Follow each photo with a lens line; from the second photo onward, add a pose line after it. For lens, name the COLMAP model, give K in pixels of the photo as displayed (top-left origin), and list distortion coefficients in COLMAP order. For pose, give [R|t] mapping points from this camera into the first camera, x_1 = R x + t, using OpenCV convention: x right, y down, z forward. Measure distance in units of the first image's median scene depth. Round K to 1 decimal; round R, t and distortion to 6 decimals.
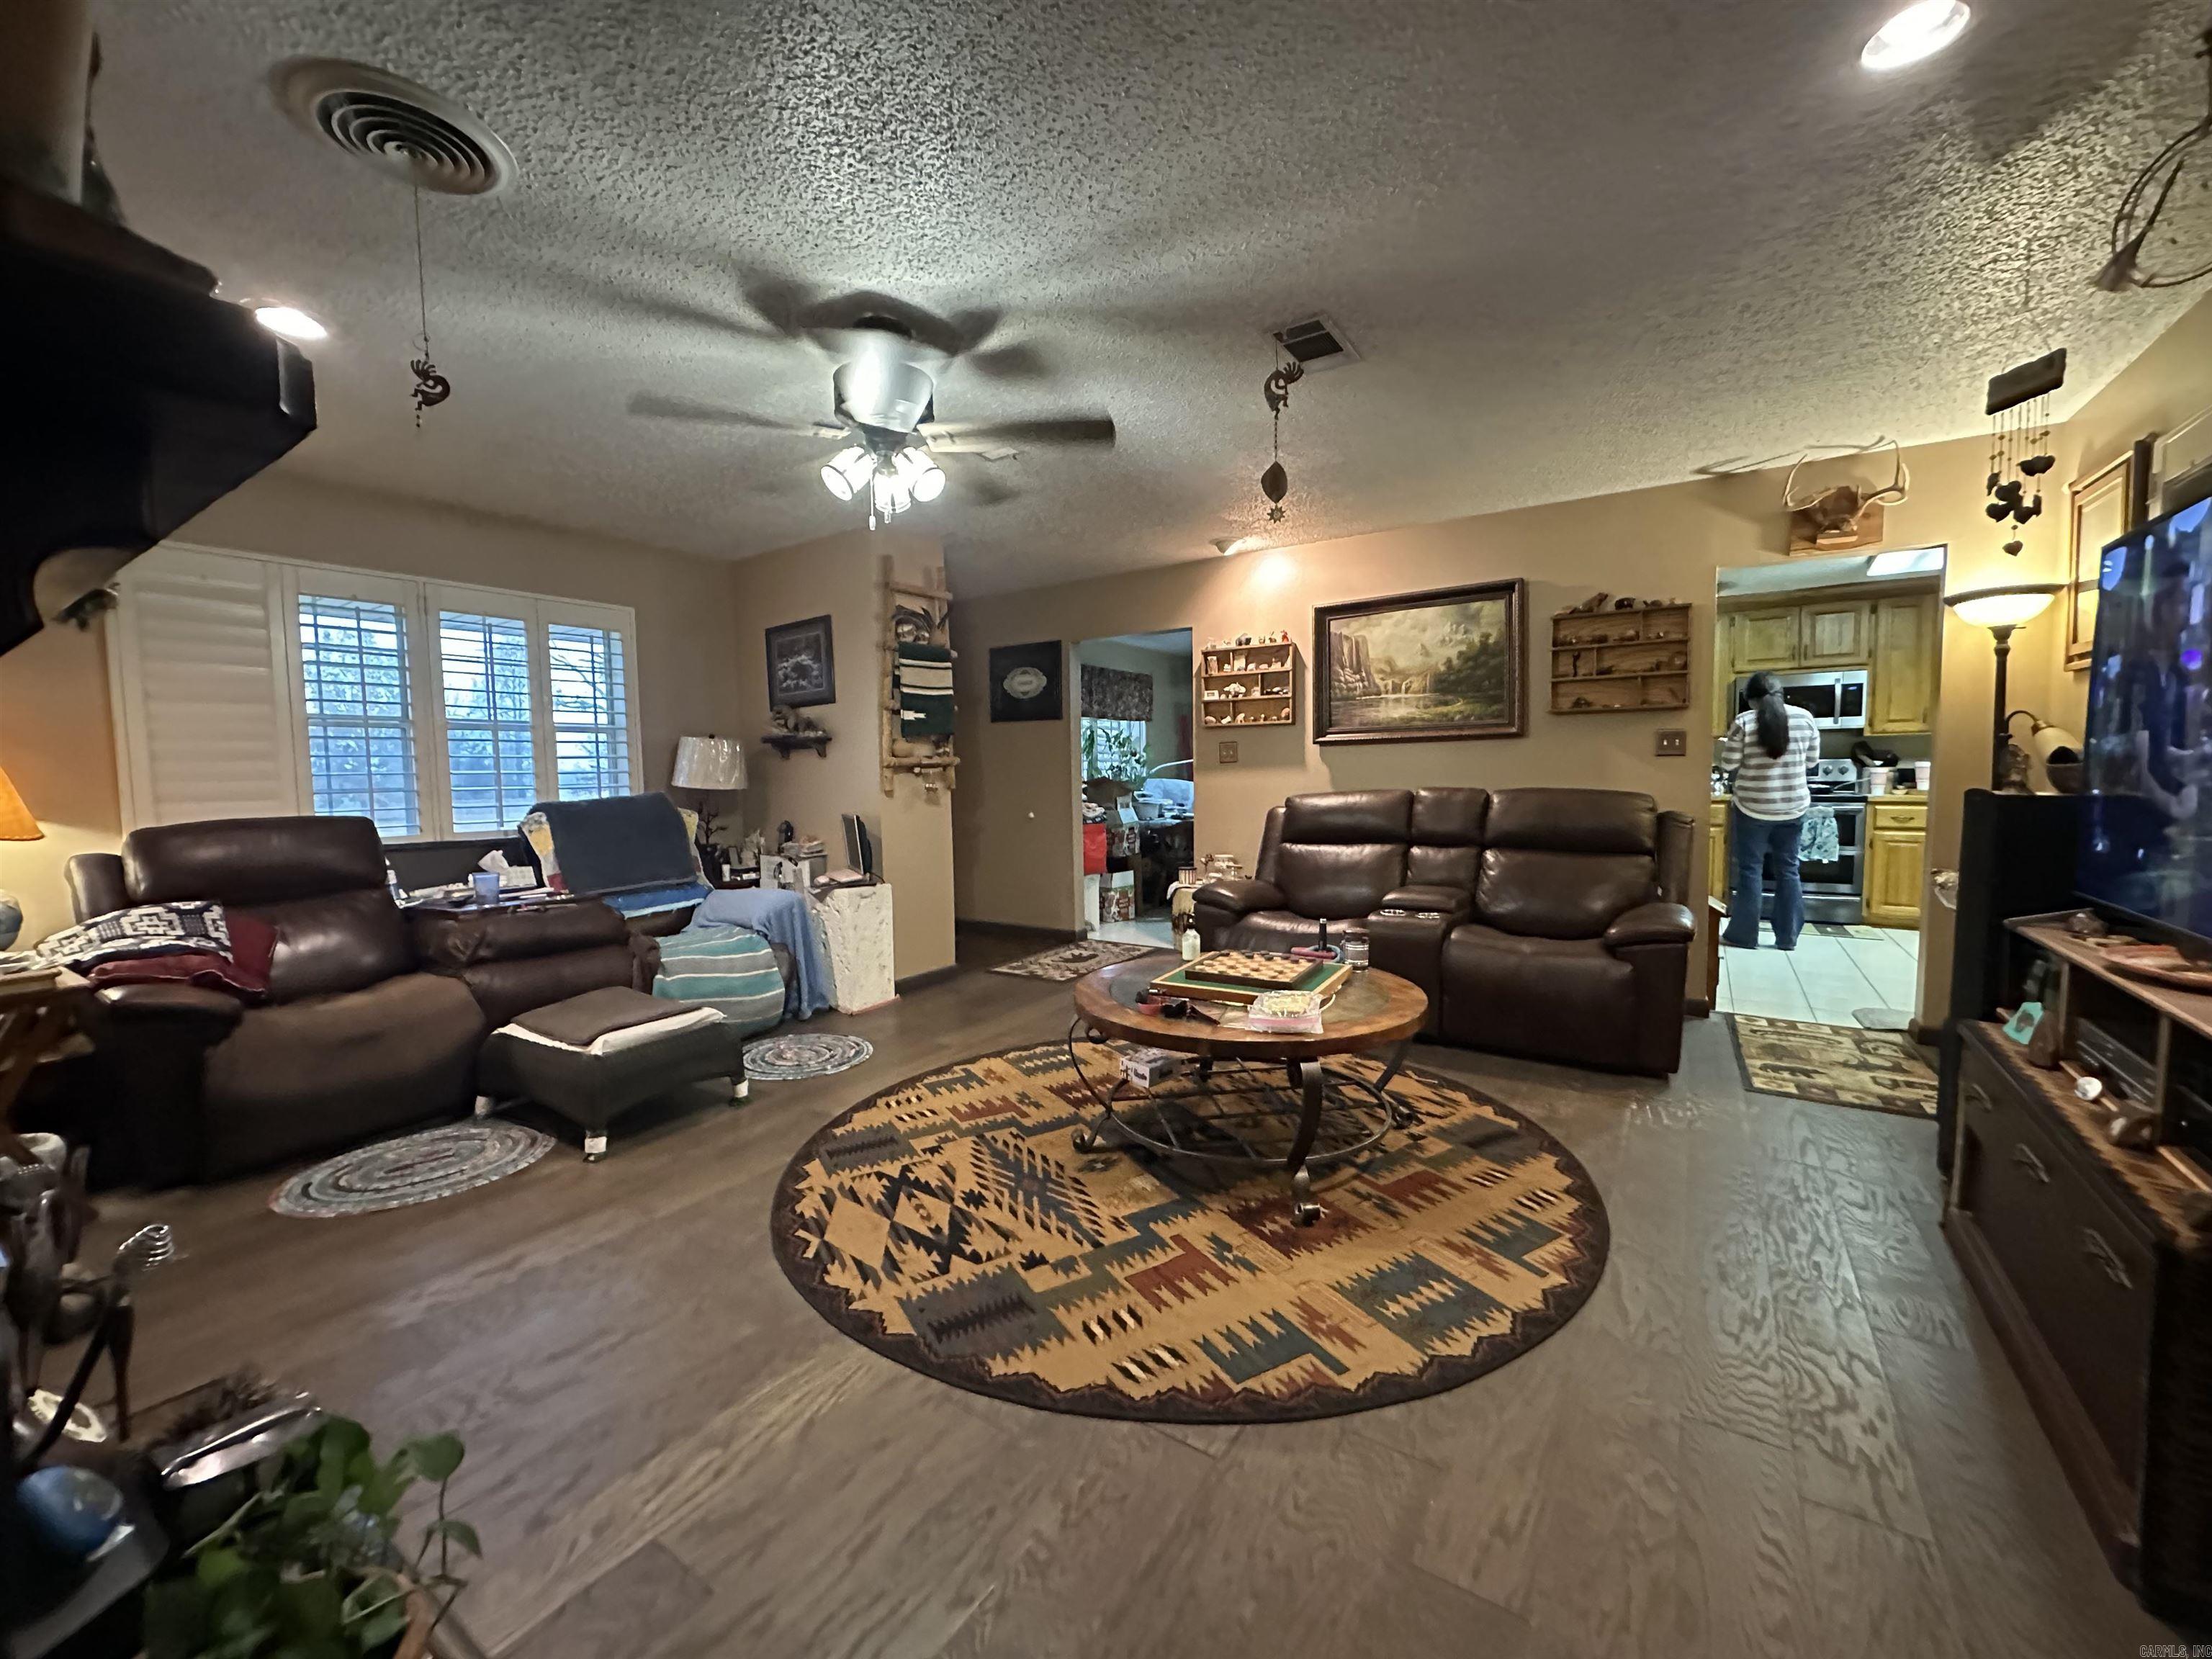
lens RADIAL K [[880.4, 0, 1097.6], [0, 880.4, 831.1], [0, 0, 1]] dist [-0.003699, 0.000112]
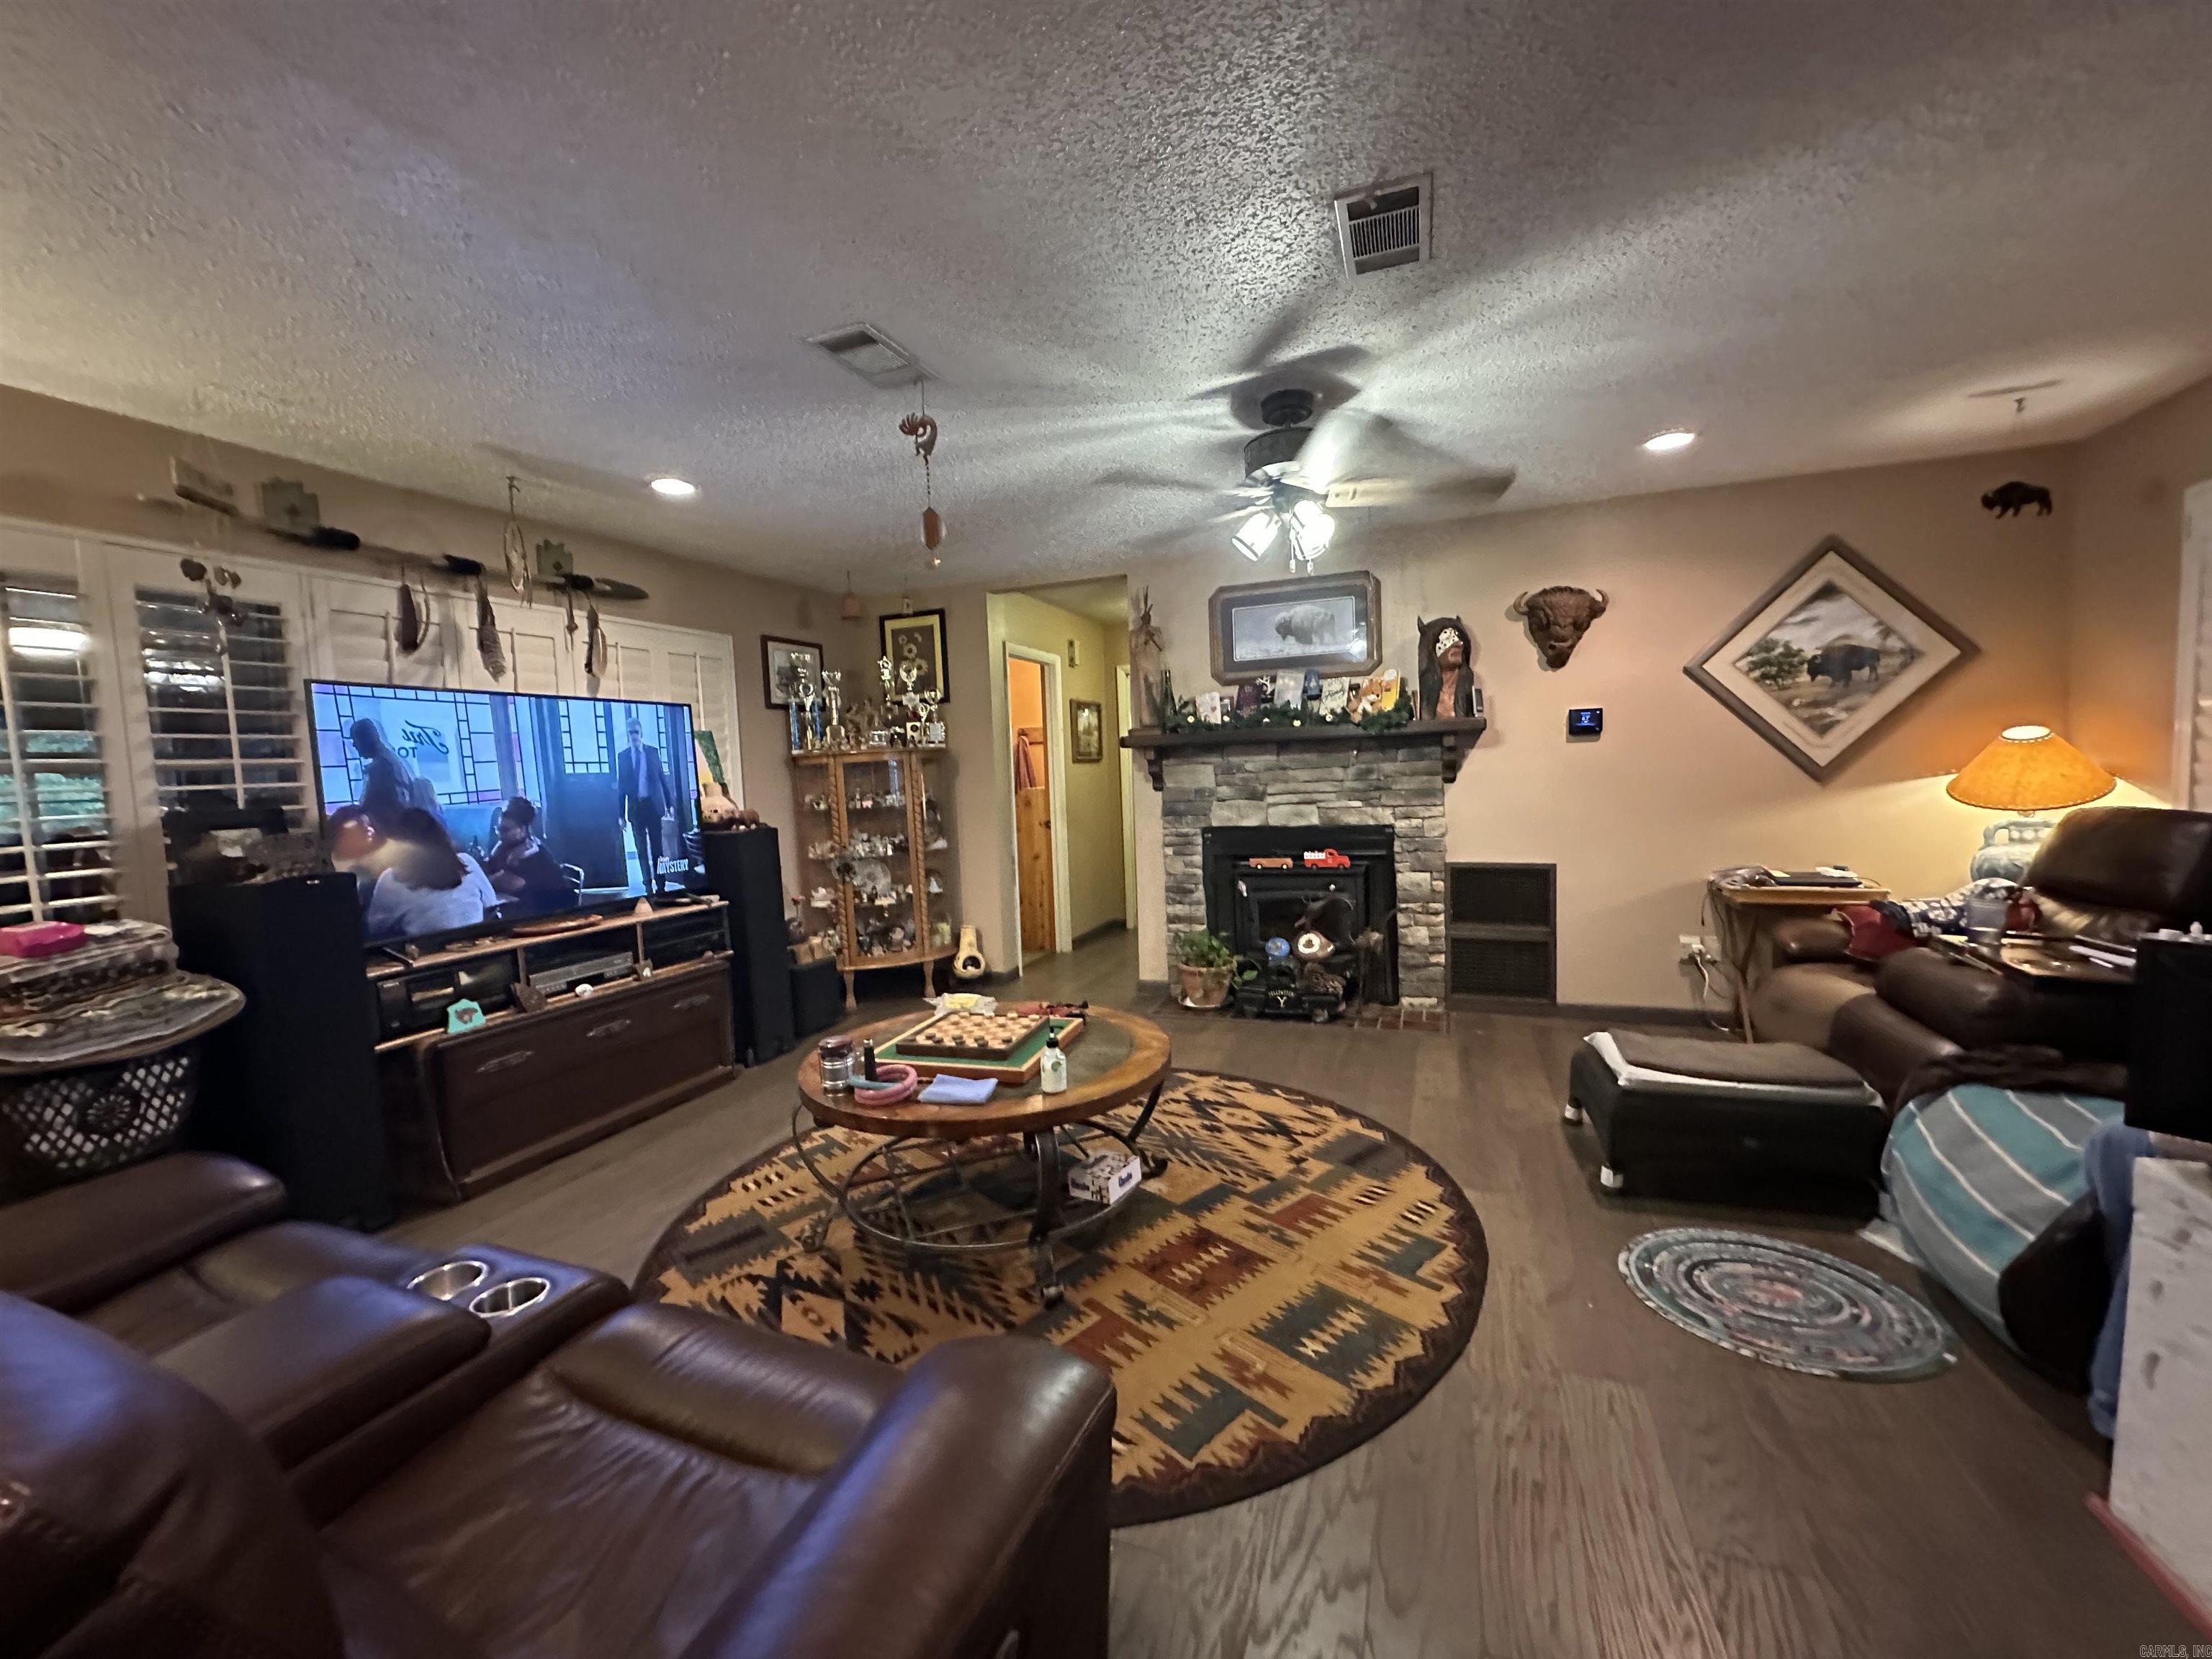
lens RADIAL K [[880.3, 0, 1099.8], [0, 880.3, 832.0], [0, 0, 1]] dist [-0.008554, 0.001828]
pose [[-0.973035, 0.072049, -0.219117, 0.258433], [0.041315, 0.989040, 0.141746, -0.192931], [0.226928, 0.128871, -0.965347, 2.038563]]
